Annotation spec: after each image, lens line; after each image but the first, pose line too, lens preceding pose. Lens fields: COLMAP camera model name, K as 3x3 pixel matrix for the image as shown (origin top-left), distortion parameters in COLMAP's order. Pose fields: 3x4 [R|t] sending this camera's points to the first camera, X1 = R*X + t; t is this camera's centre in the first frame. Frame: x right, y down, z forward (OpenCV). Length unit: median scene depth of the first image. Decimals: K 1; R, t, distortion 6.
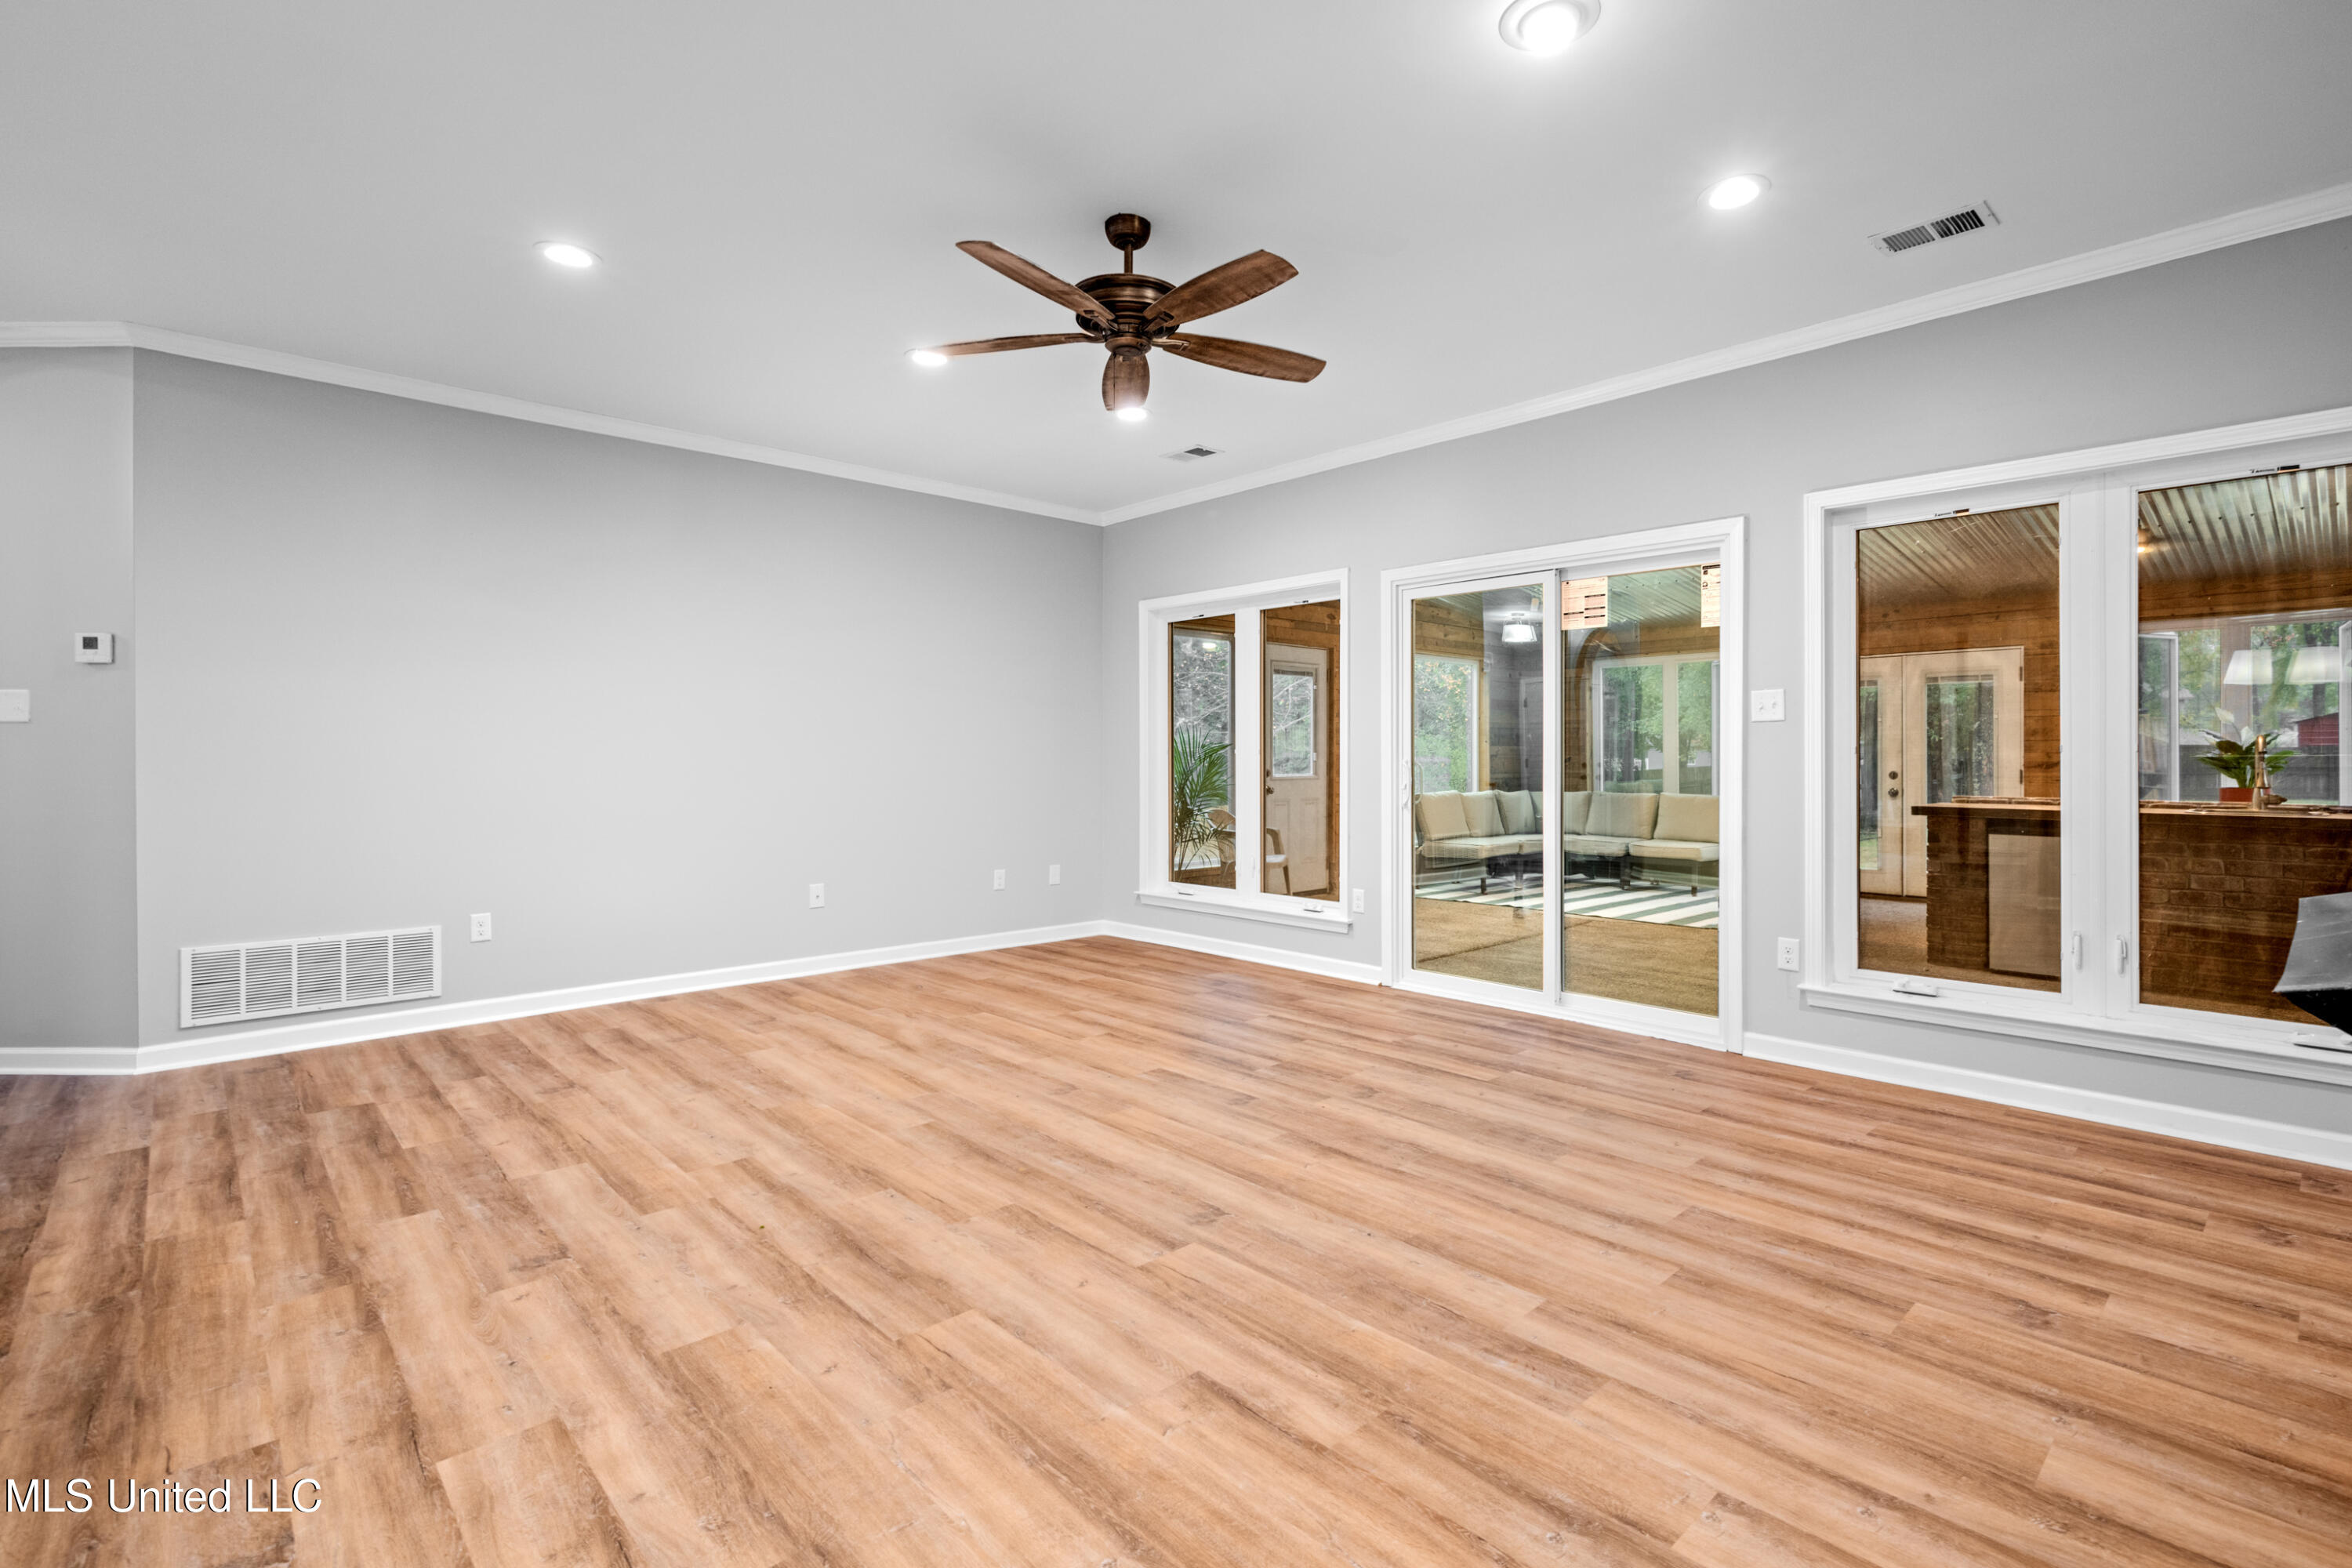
lens RADIAL K [[1061.4, 0, 1188.1], [0, 1061.4, 773.1], [0, 0, 1]] dist [0.001992, 0.000066]
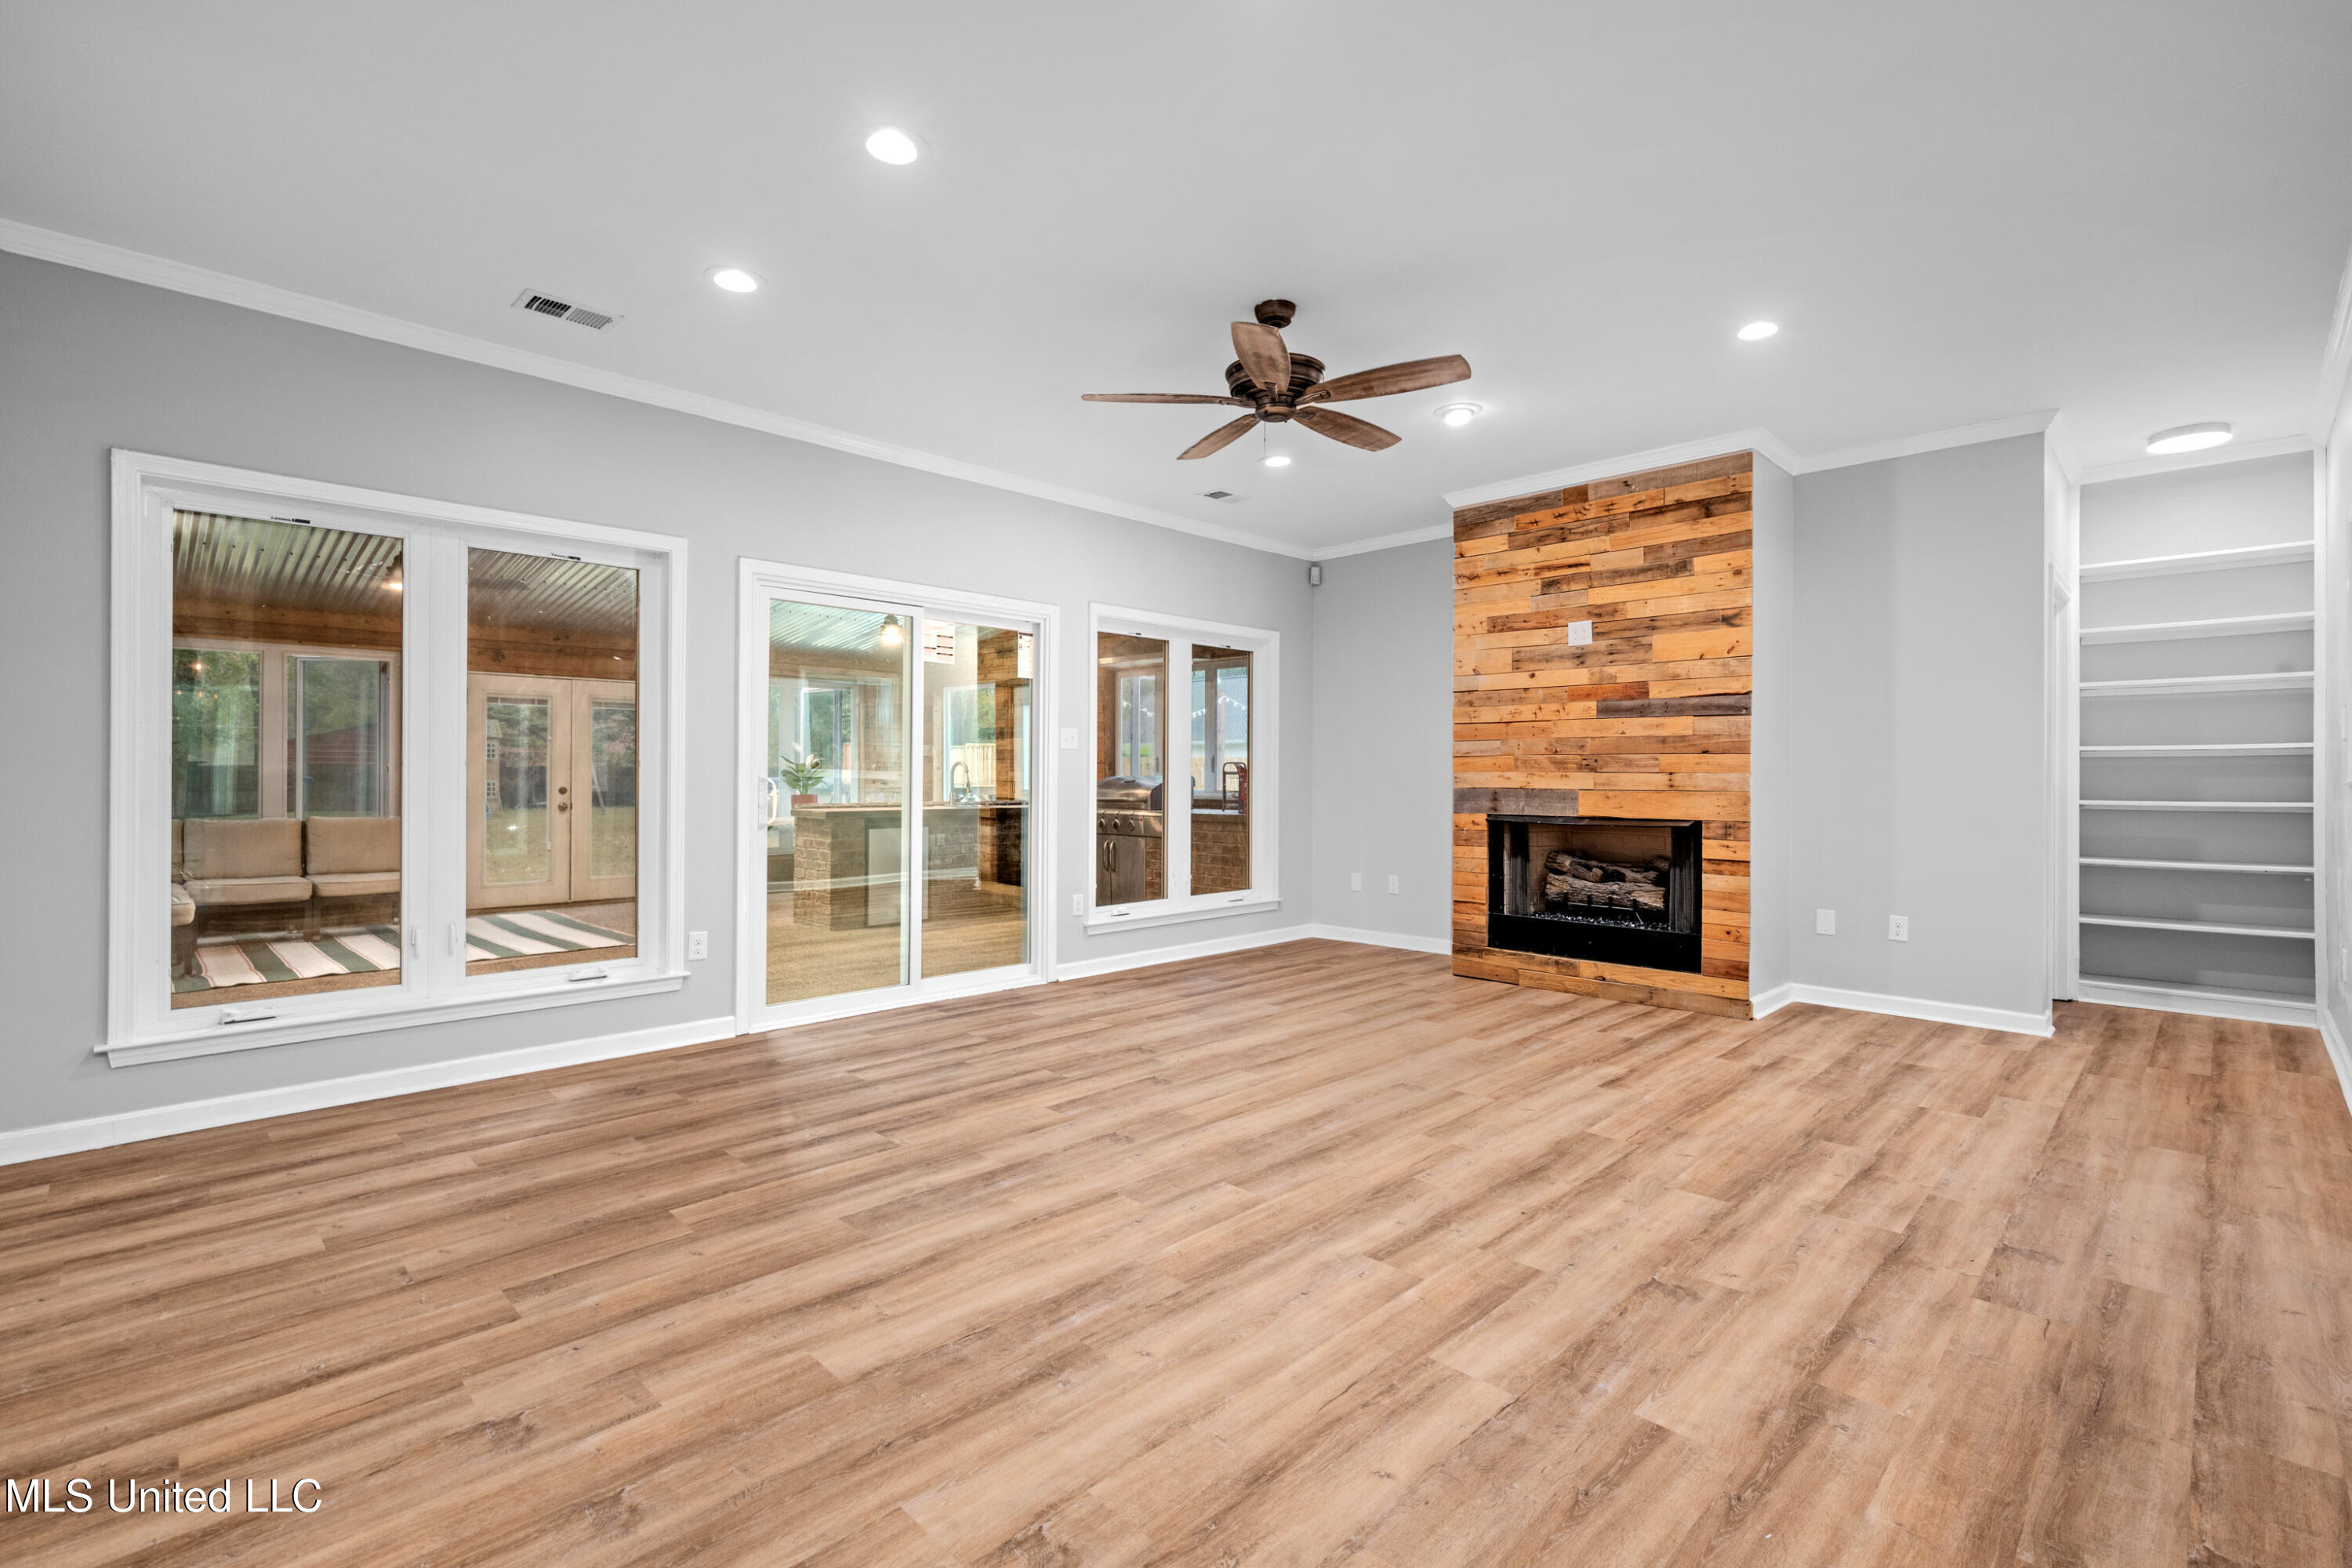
lens RADIAL K [[1061.4, 0, 1188.1], [0, 1061.4, 773.1], [0, 0, 1]] dist [0.001992, 0.000066]
pose [[-0.034234, 0.006010, 0.999396, -1.395234], [0.012224, 0.999910, -0.005595, -0.011892], [-0.999339, 0.012025, -0.034304, 1.308849]]
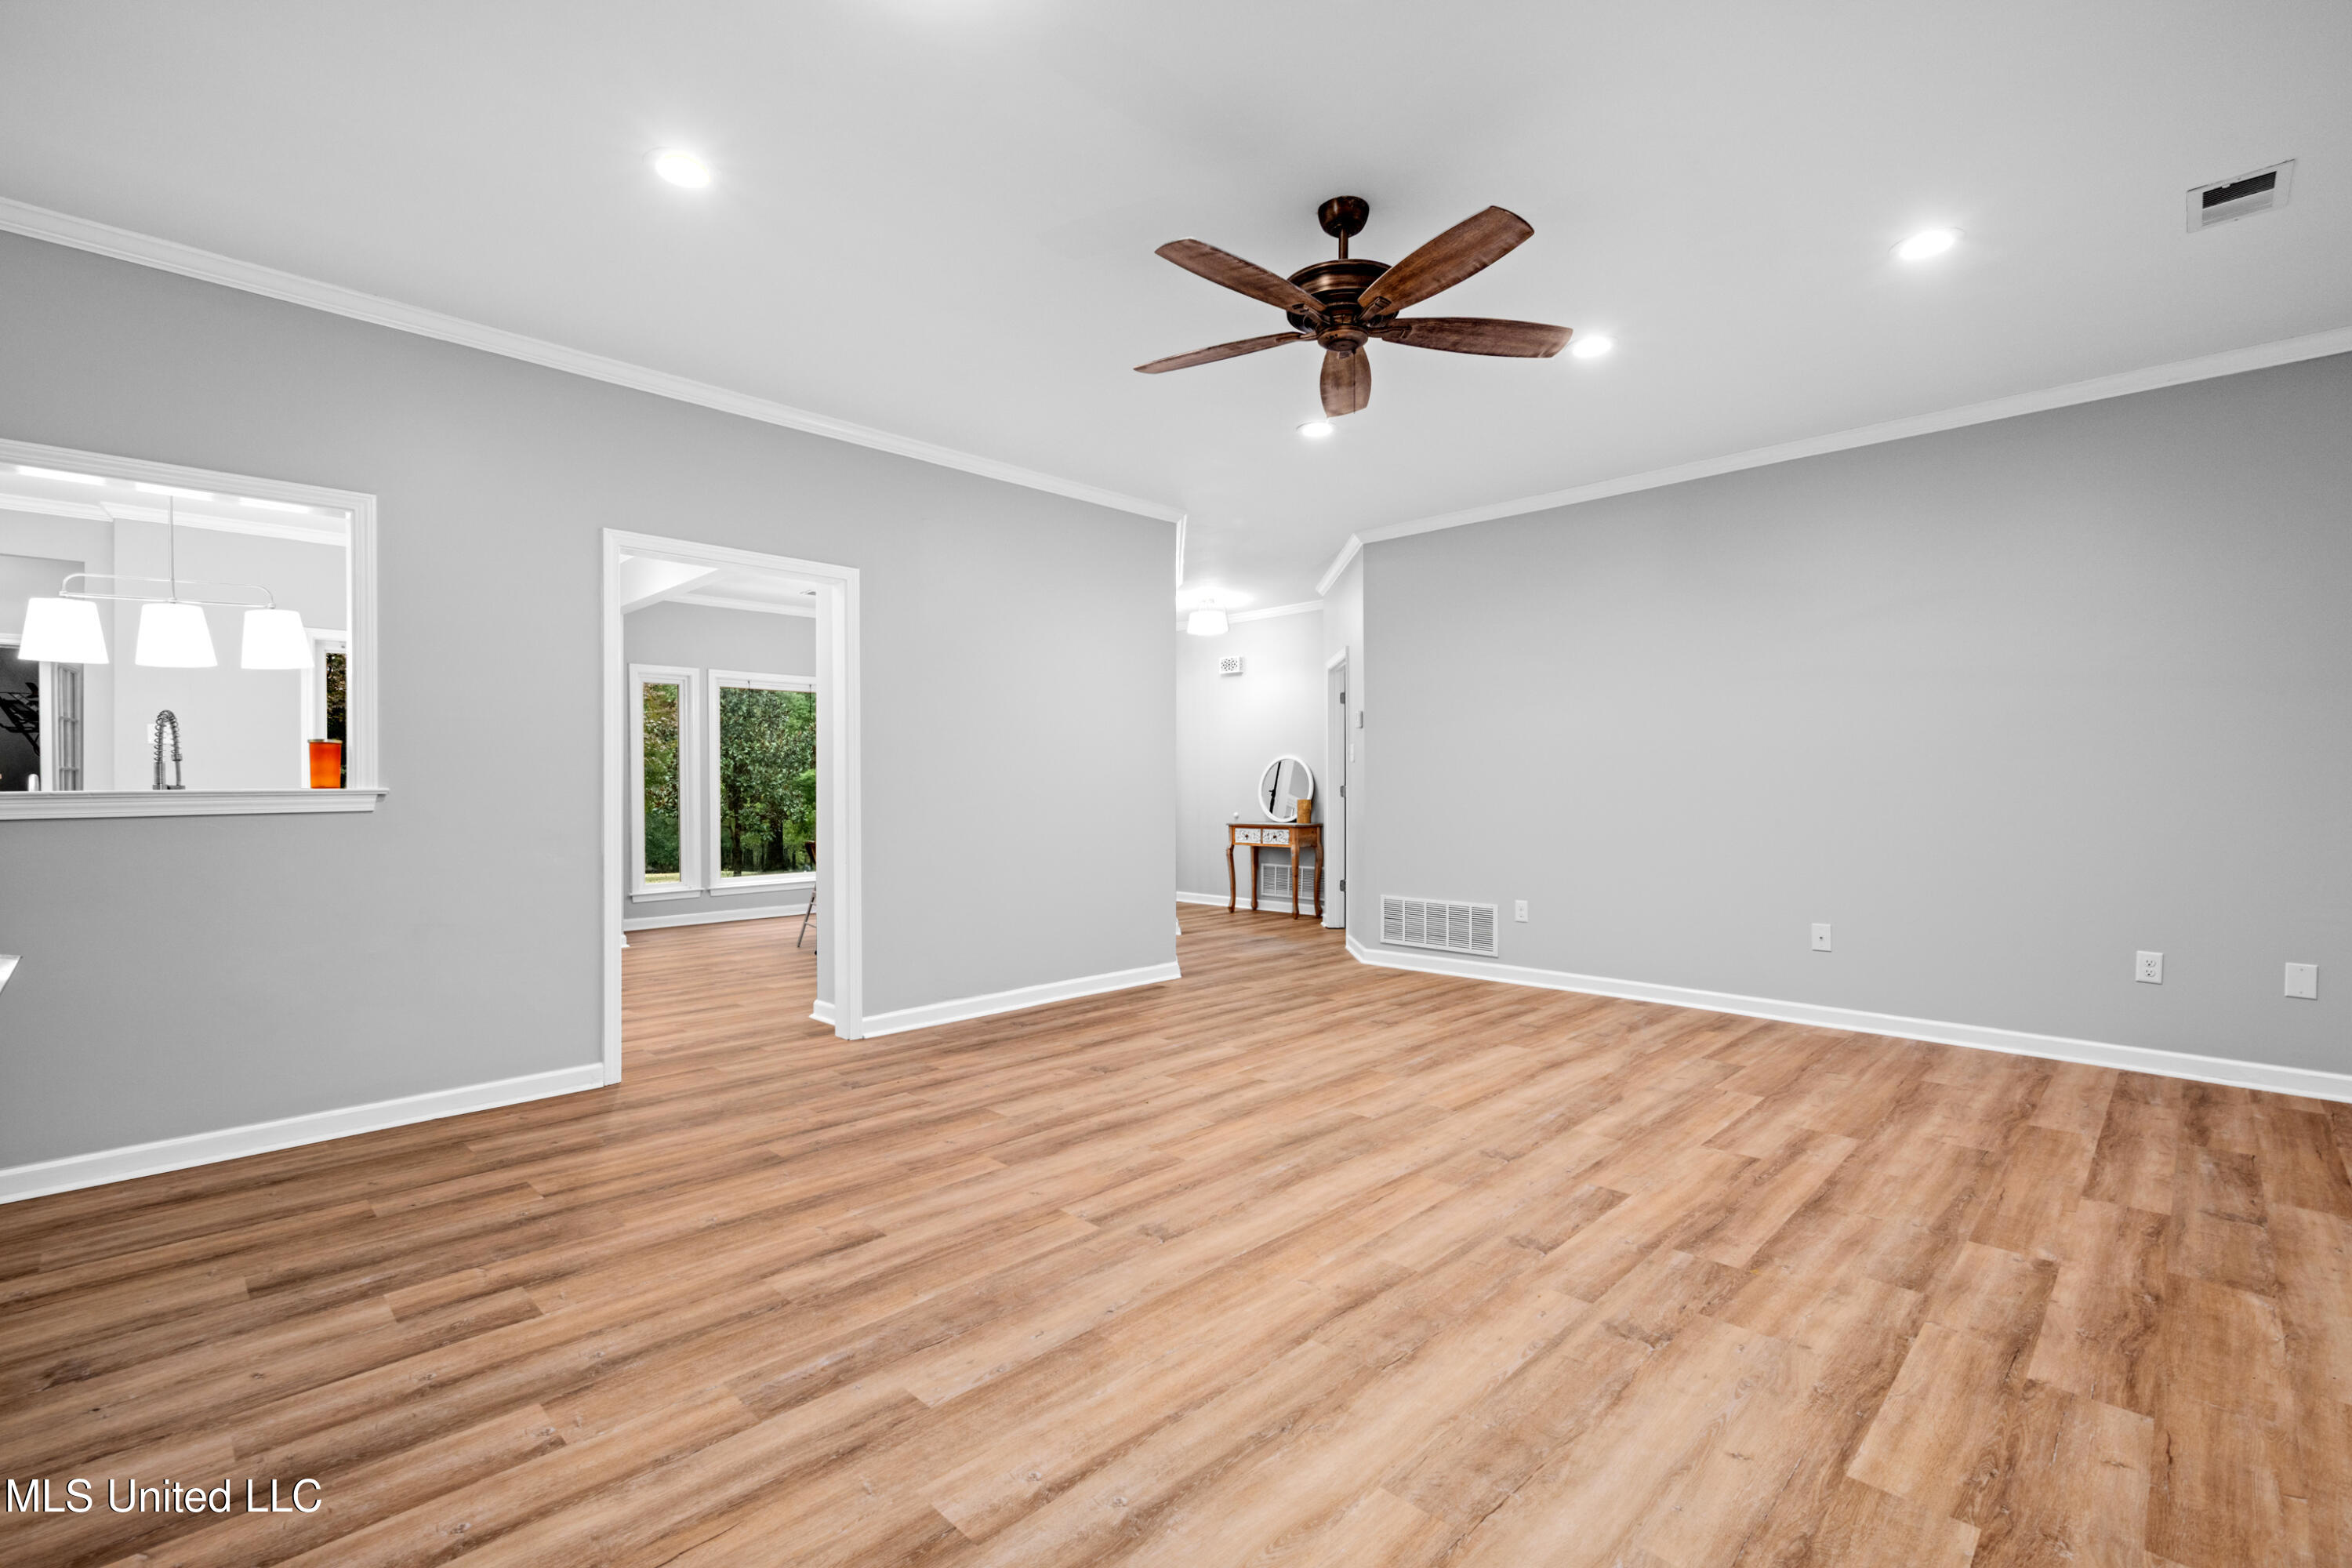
lens RADIAL K [[1023.7, 0, 1236.5], [0, 1023.7, 784.4], [0, 0, 1]] dist [-0.001326, -0.000383]
pose [[0.084295, 0.001613, -0.996440, 0.968299], [-0.010543, 0.999944, 0.000727, -0.012202], [0.996385, 0.010445, 0.084308, 0.956253]]
